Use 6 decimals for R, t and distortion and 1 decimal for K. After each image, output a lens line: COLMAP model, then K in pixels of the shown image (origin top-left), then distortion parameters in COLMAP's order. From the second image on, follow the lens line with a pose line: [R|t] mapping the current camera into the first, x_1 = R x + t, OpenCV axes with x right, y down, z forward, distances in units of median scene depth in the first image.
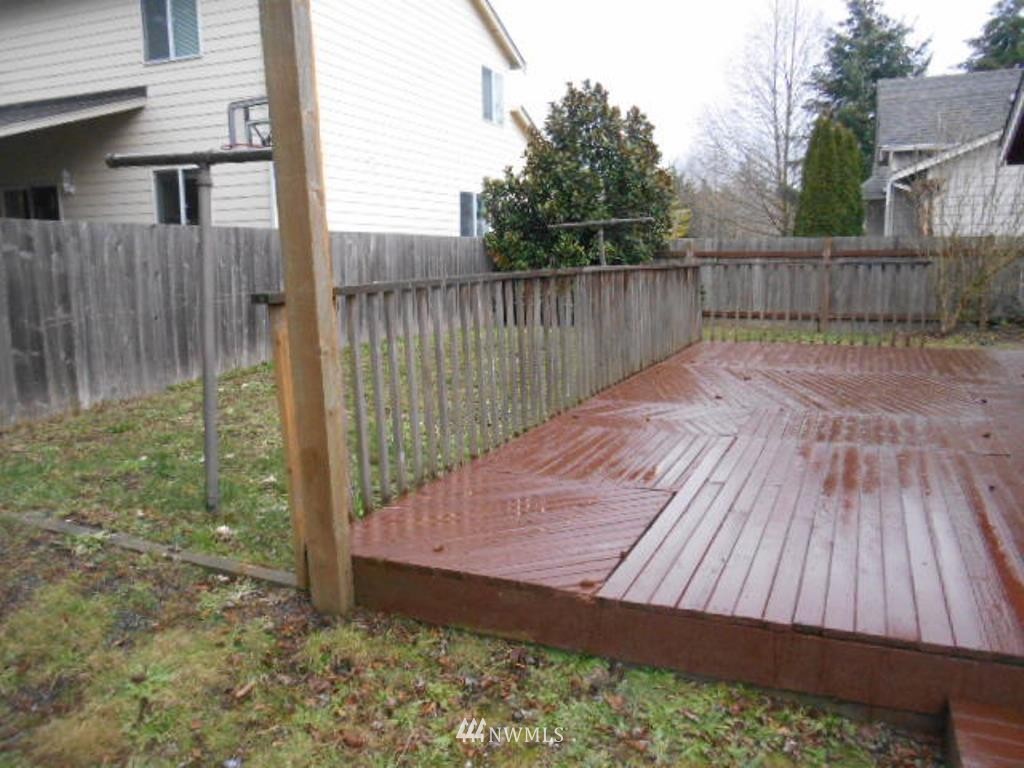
lens RADIAL K [[798.6, 0, 511.2], [0, 798.6, 387.8], [0, 0, 1]] dist [-0.022284, 0.017187]
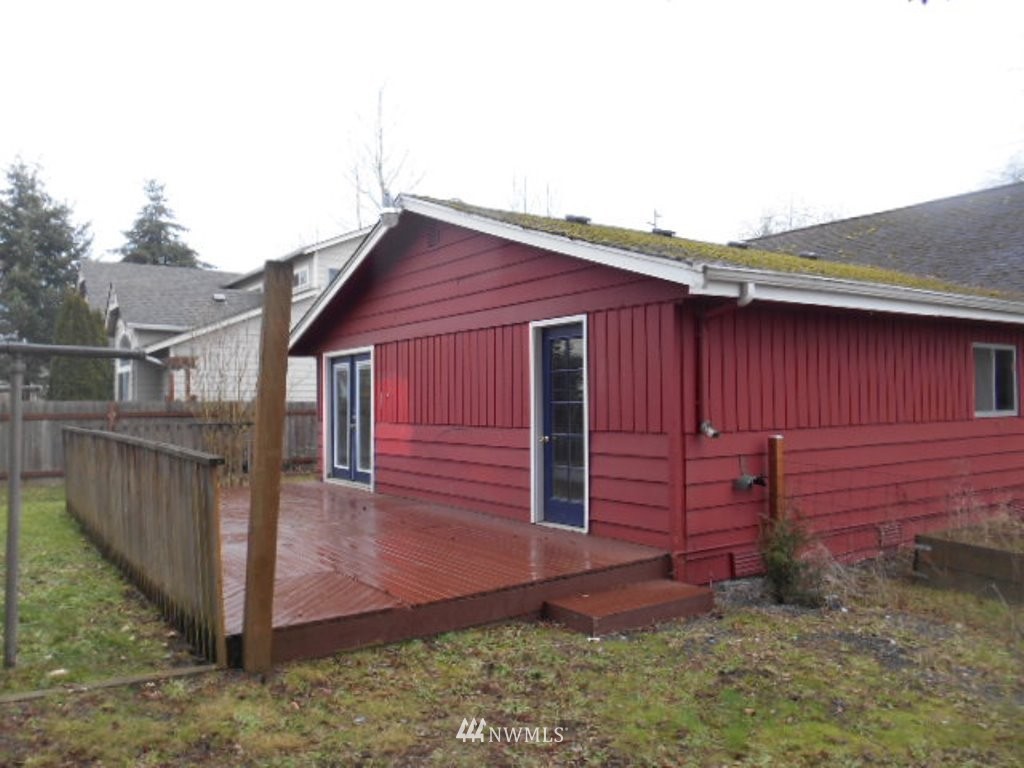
lens RADIAL K [[798.6, 0, 510.3], [0, 798.6, 385.3], [0, 0, 1]] dist [-0.022284, 0.017187]
pose [[0.511824, 0.025832, 0.858702, -0.126665], [0.145130, 0.982582, -0.116062, 0.000662], [-0.846743, 0.184027, 0.499160, -0.019788]]
